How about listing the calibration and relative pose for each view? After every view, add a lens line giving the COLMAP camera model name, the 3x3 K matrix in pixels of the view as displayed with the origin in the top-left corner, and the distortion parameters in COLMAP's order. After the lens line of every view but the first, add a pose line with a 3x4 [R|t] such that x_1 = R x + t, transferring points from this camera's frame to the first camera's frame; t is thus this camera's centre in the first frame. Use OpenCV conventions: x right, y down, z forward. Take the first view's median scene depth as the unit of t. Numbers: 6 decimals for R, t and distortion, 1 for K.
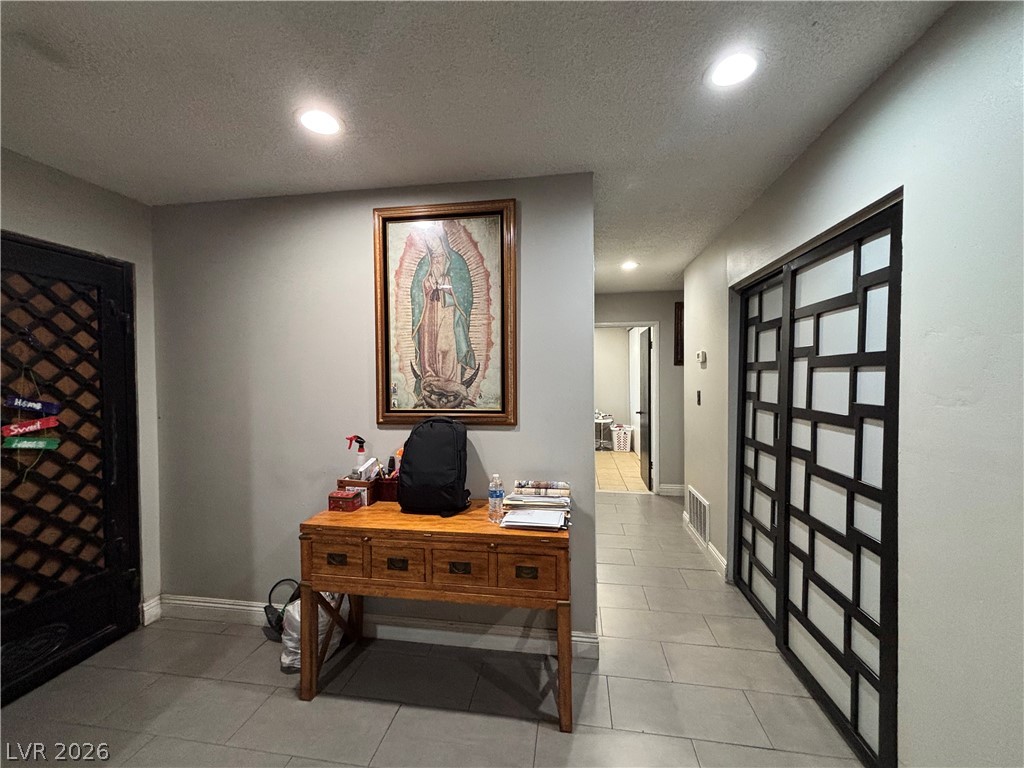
lens RADIAL K [[412.1, 0, 516.0], [0, 412.1, 382.5], [0, 0, 1]] dist [0.000362, -0.000460]
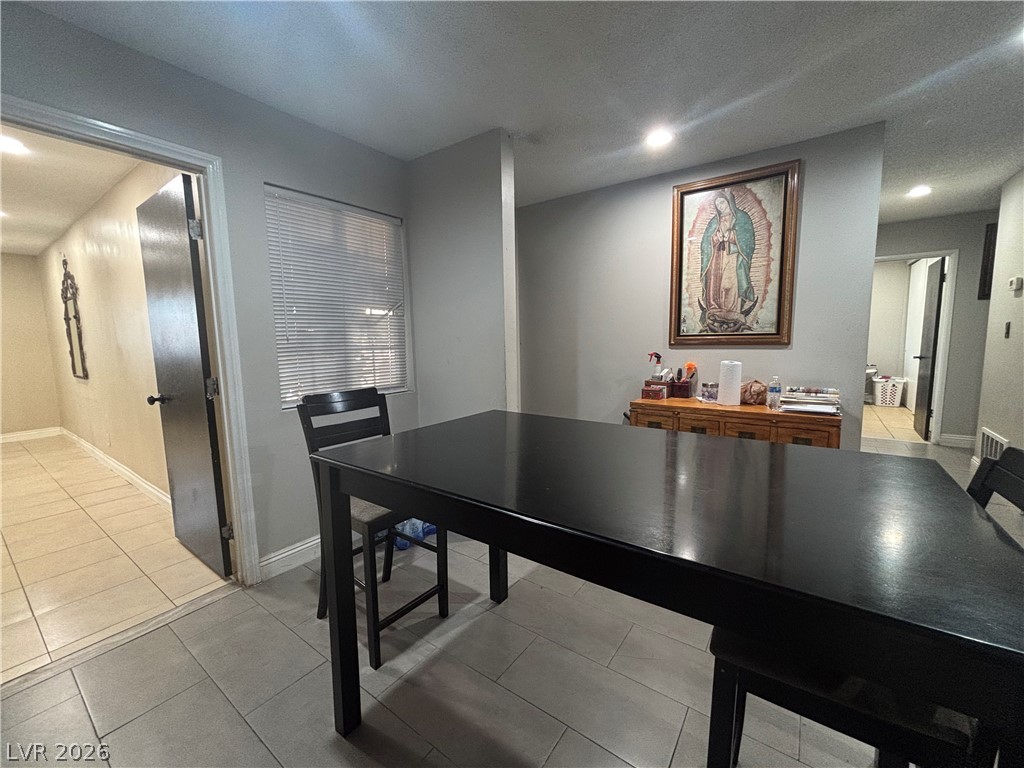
lens RADIAL K [[415.8, 0, 512.0], [0, 415.8, 384.0], [0, 0, 1]] dist [-0.000222, -0.000023]
pose [[0.885263, 0.042961, -0.463102, -0.156820], [0.005713, 0.994645, 0.103193, 0.087778], [0.465055, -0.093998, 0.880277, -0.537122]]
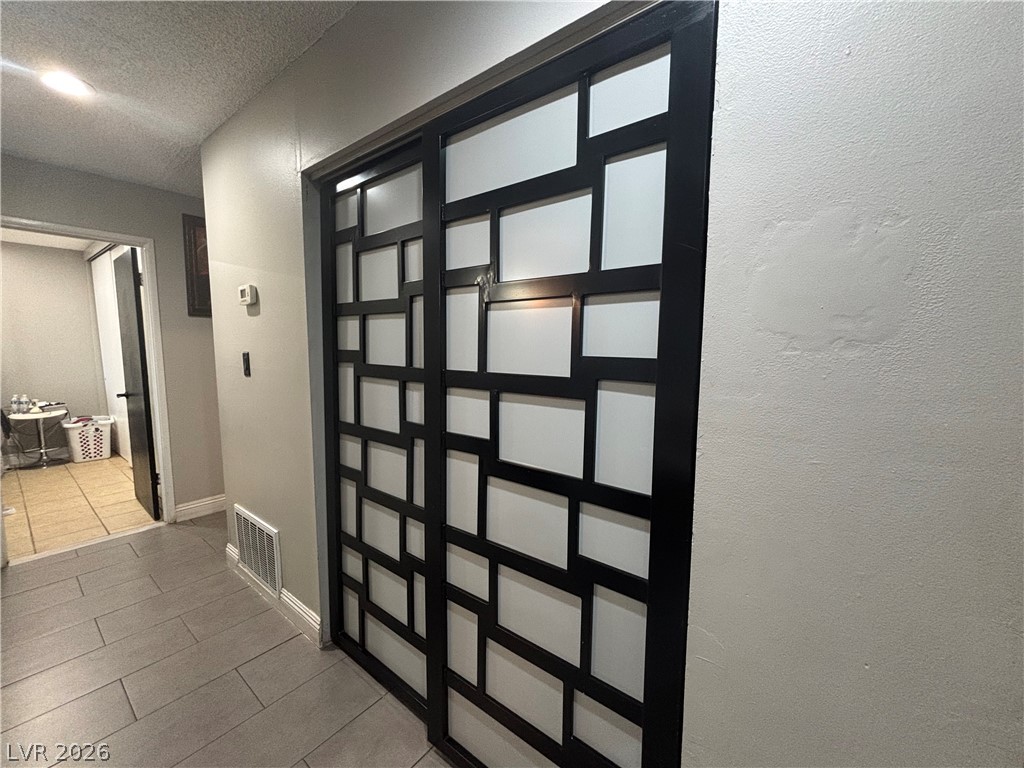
lens RADIAL K [[410.8, 0, 510.9], [0, 410.8, 384.3], [0, 0, 1]] dist [0.001700, -0.000967]
pose [[0.501821, -0.079477, 0.861313, 0.182640], [0.008504, 0.996175, 0.086968, 0.027042], [-0.864930, -0.036318, 0.500577, 0.575953]]
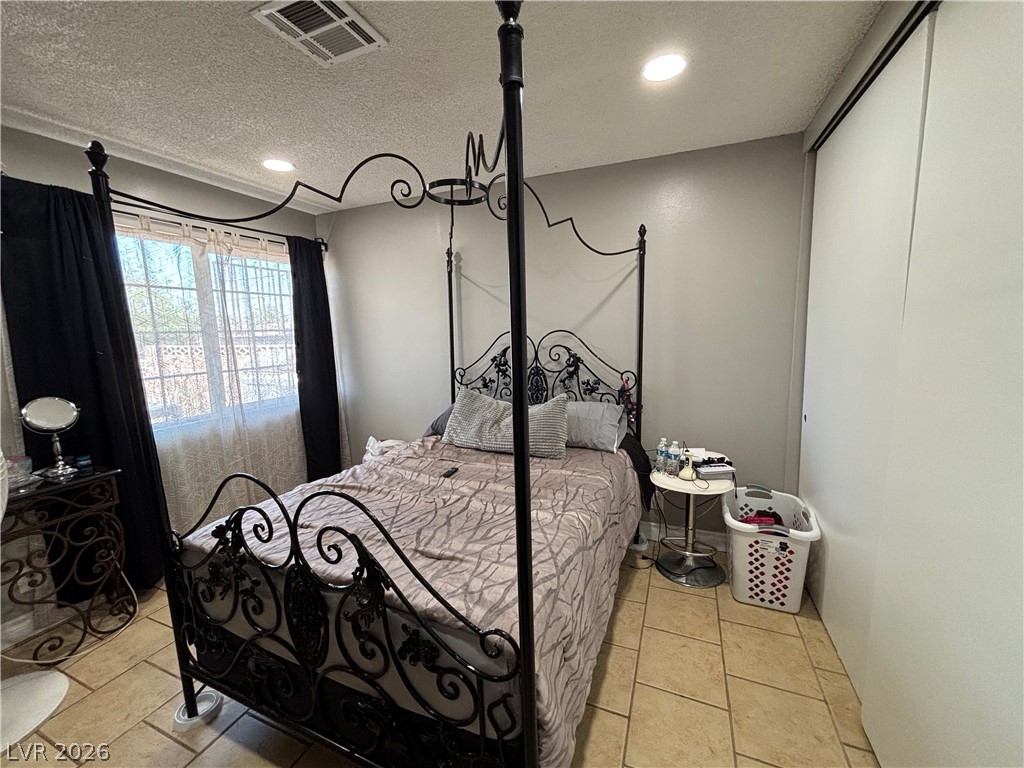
lens RADIAL K [[411.4, 0, 509.8], [0, 411.4, 384.9], [0, 0, 1]] dist [-0.000239, -0.000132]
pose [[0.969176, 0.010509, -0.246144, 0.568121], [0.021764, 0.991532, 0.128028, -0.052801], [0.245405, -0.129439, 0.960740, 2.570302]]
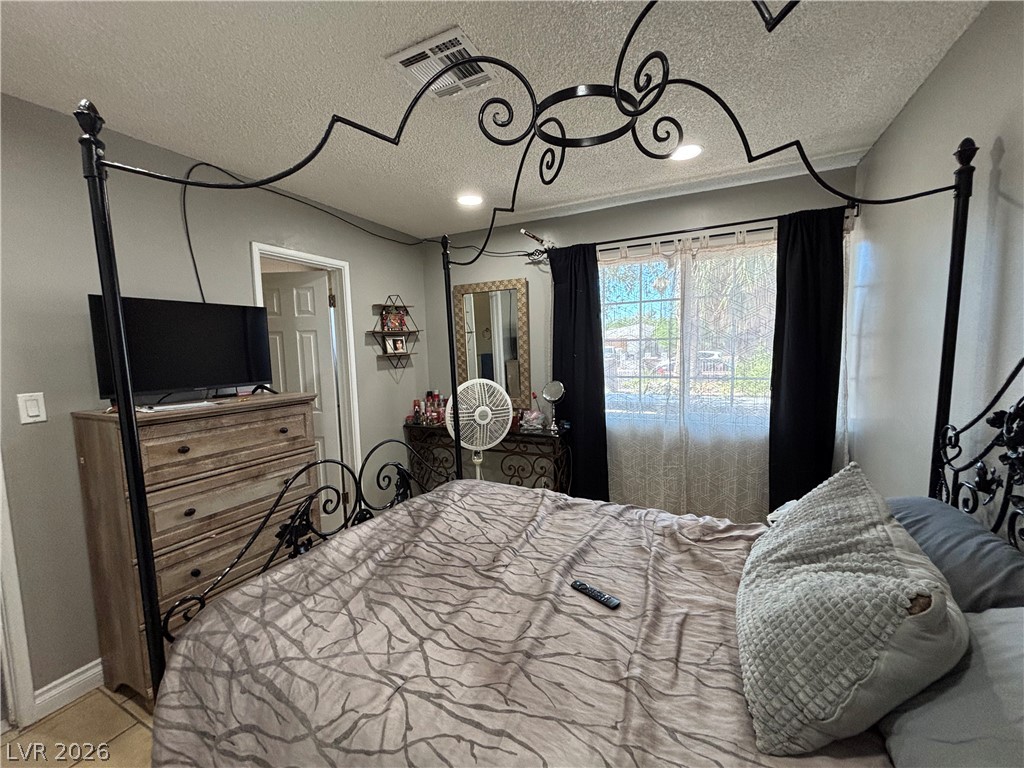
lens RADIAL K [[411.4, 0, 509.8], [0, 411.4, 384.9], [0, 0, 1]] dist [-0.000239, -0.000132]
pose [[-0.313016, 0.091438, -0.945336, 0.793066], [0.007653, 0.995565, 0.093762, -0.055015], [0.949717, 0.022114, -0.312328, 3.499224]]
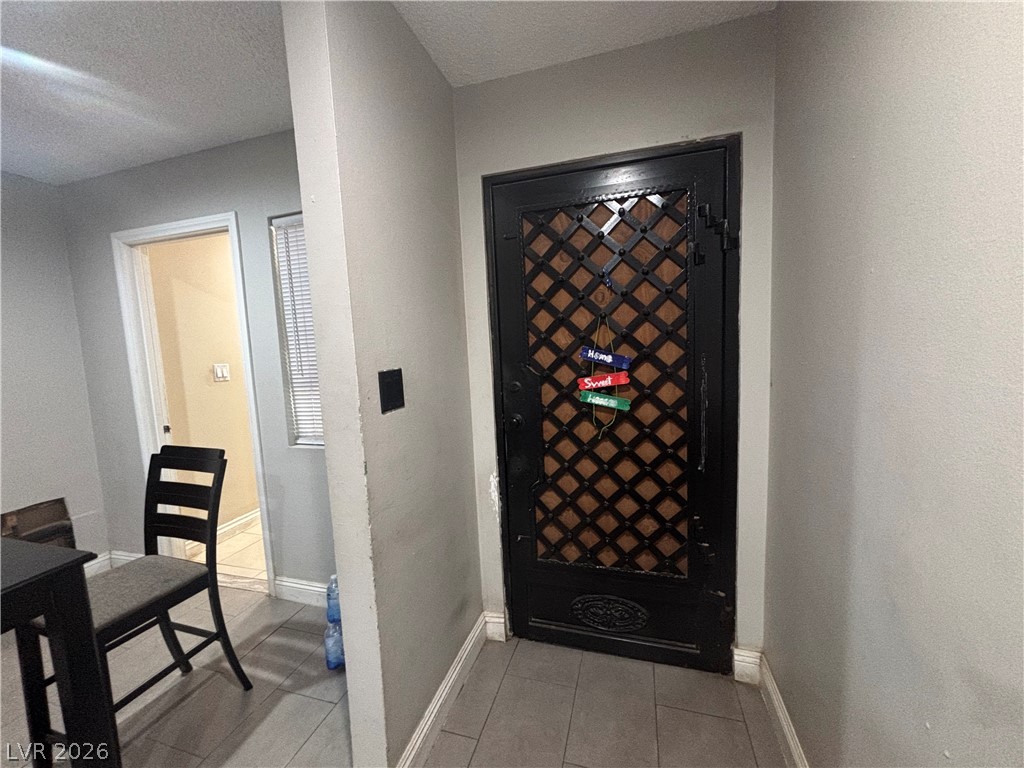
lens RADIAL K [[410.8, 0, 510.9], [0, 410.8, 384.3], [0, 0, 1]] dist [0.001700, -0.000967]
pose [[-0.146899, 0.111253, -0.982875, -0.244213], [0.029562, 0.993705, 0.108061, 0.010105], [0.988710, -0.013182, -0.149263, 0.817193]]
